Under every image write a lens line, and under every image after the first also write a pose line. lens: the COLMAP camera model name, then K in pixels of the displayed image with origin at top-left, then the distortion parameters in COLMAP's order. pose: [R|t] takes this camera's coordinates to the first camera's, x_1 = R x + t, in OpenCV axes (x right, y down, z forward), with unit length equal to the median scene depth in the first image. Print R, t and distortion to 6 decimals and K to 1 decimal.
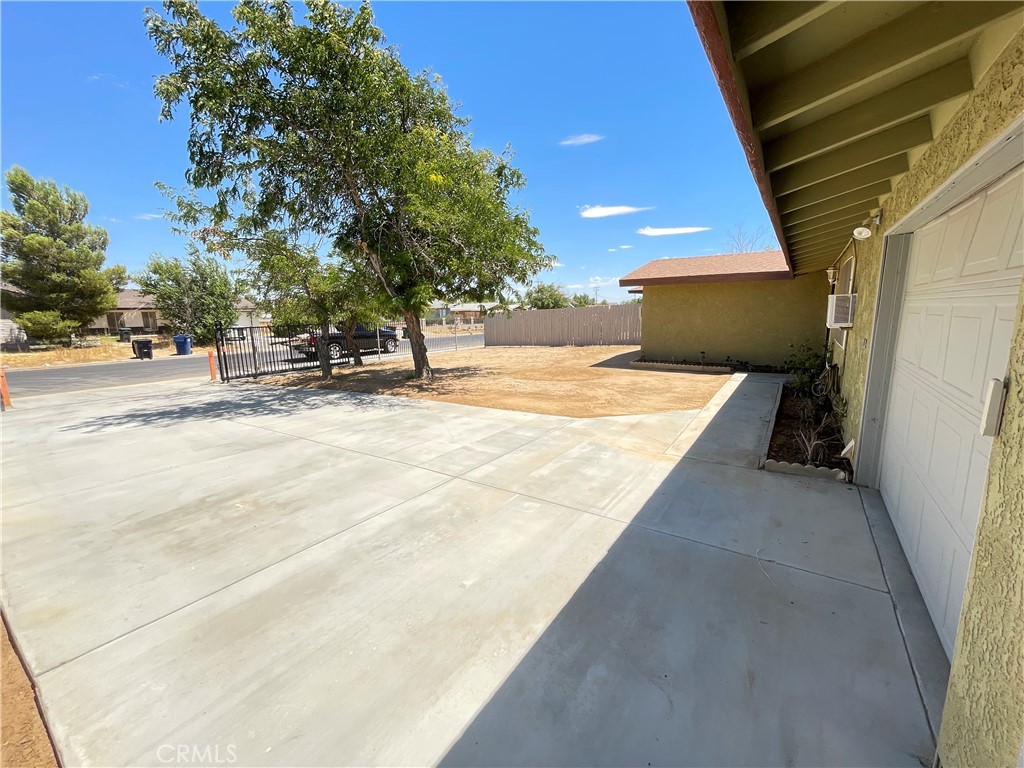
lens RADIAL K [[417.3, 0, 512.0], [0, 417.3, 384.0], [0, 0, 1]] dist [-0.003396, 0.000401]
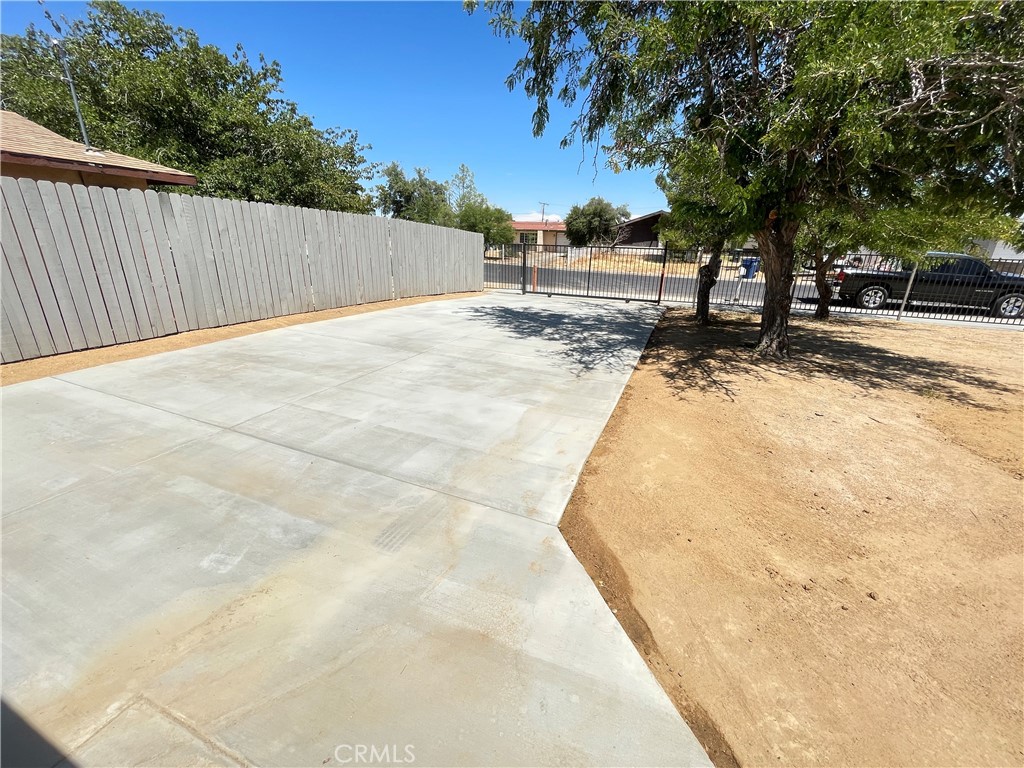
lens RADIAL K [[419.8, 0, 512.0], [0, 419.8, 384.0], [0, 0, 1]] dist [-0.003514, 0.000380]
pose [[0.201034, 0.347445, -0.915897, 0.627277], [-0.191922, 0.930835, 0.310986, -0.198492], [0.960600, 0.113262, 0.253811, 1.174061]]
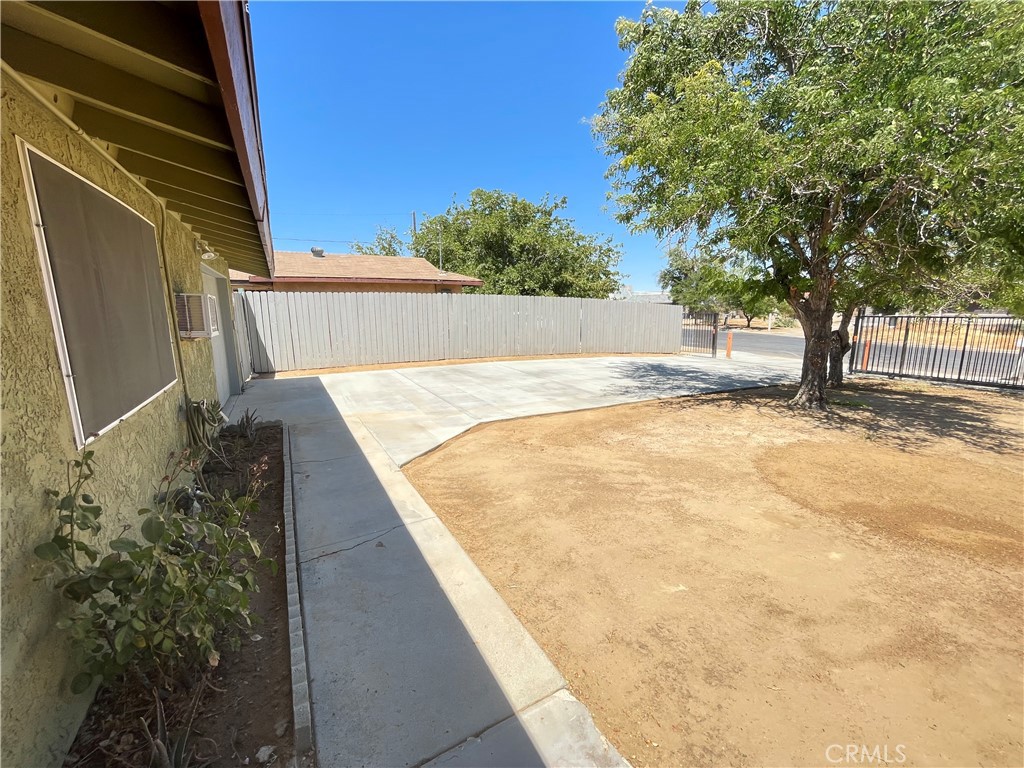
lens RADIAL K [[417.3, 0, 512.0], [0, 417.3, 384.0], [0, 0, 1]] dist [-0.003396, 0.000401]
pose [[-0.453126, 0.184442, -0.872157, 1.287226], [-0.135304, 0.952797, 0.271792, -0.362913], [0.881119, 0.241162, -0.406781, 1.961649]]
